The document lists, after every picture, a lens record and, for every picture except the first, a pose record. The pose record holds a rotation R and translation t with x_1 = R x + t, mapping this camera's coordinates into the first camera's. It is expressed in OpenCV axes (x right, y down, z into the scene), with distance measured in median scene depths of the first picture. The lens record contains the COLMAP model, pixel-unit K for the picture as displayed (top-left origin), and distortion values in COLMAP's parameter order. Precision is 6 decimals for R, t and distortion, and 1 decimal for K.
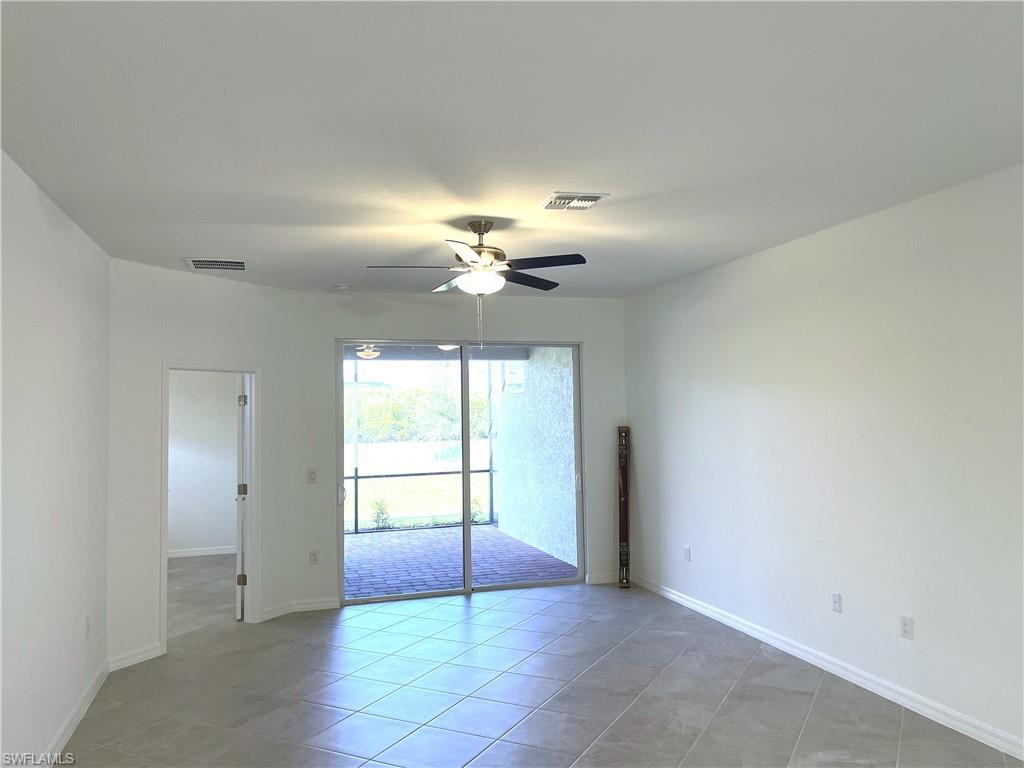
lens RADIAL K [[782.5, 0, 513.1], [0, 782.5, 378.9], [0, 0, 1]] dist [0.119921, -0.165020]
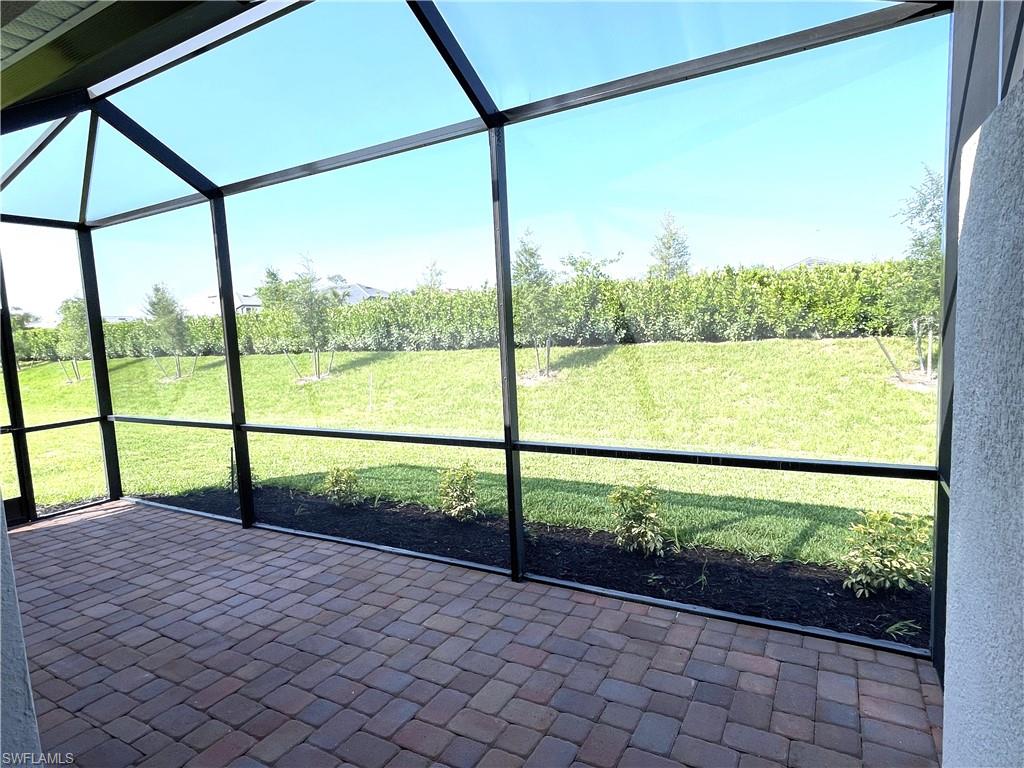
lens RADIAL K [[573.8, 0, 512.0], [0, 573.8, 384.0], [0, 0, 1]] dist [-0.013574, -0.000359]
pose [[0.691248, 0.059271, -0.720183, 0.010560], [0.065611, 0.987366, 0.144235, 0.087938], [0.719633, -0.146954, 0.678626, 1.328301]]
